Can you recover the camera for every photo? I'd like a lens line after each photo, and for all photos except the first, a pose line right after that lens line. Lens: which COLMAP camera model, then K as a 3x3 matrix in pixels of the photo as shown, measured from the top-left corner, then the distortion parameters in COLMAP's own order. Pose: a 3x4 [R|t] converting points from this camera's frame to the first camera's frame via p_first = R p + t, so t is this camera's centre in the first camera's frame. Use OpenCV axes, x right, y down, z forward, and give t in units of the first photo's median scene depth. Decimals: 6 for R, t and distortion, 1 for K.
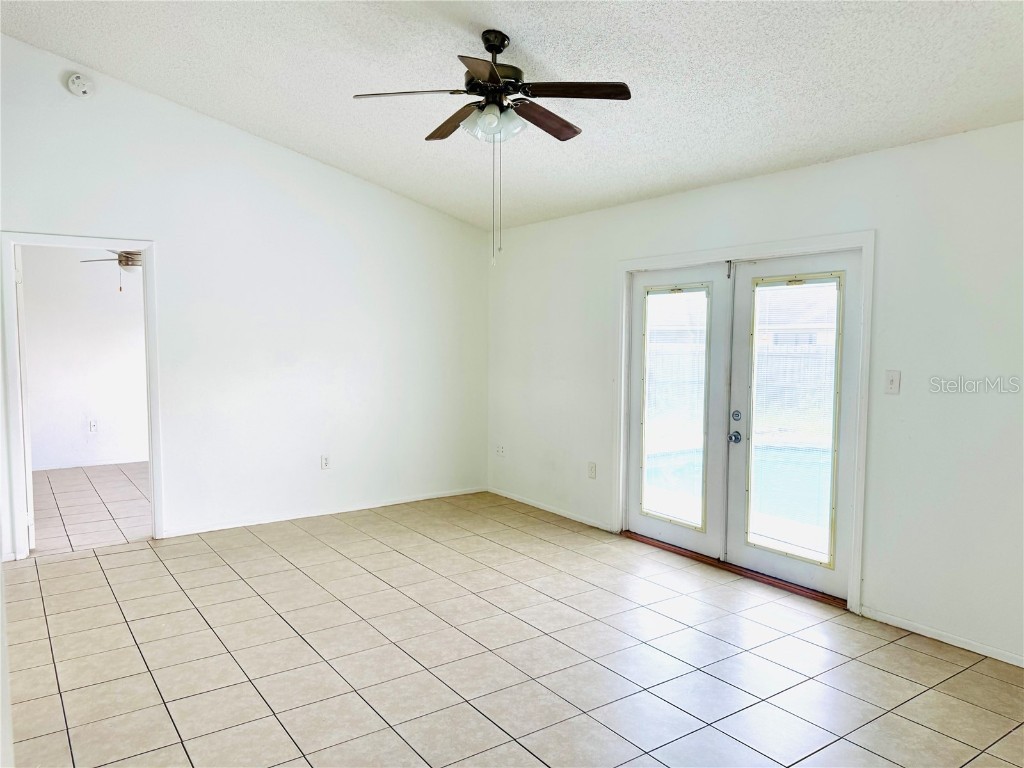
lens RADIAL K [[722.6, 0, 512.0], [0, 722.6, 384.0], [0, 0, 1]] dist [0.106181, -0.153157]
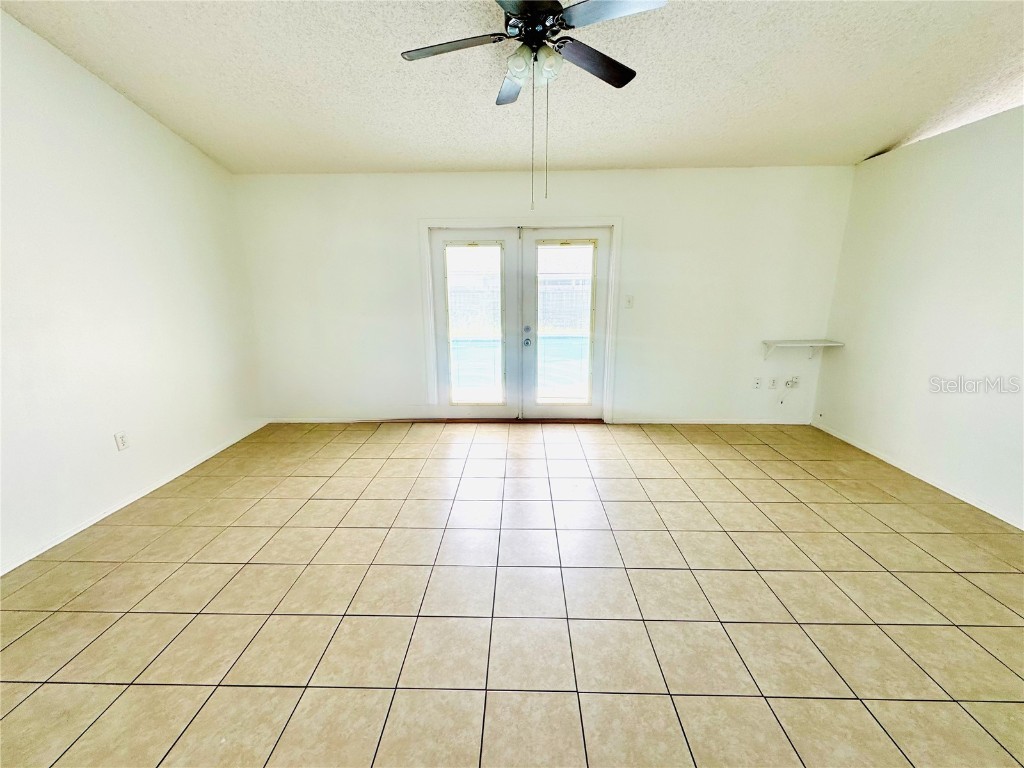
lens RADIAL K [[409.0, 0, 513.3], [0, 409.0, 381.0], [0, 0, 1]] dist [-0.001852, -0.000301]
pose [[0.594769, -0.200125, 0.778588, -0.417007], [0.064458, 0.977272, 0.201954, -0.027514], [-0.801308, -0.069929, 0.594151, 0.471323]]
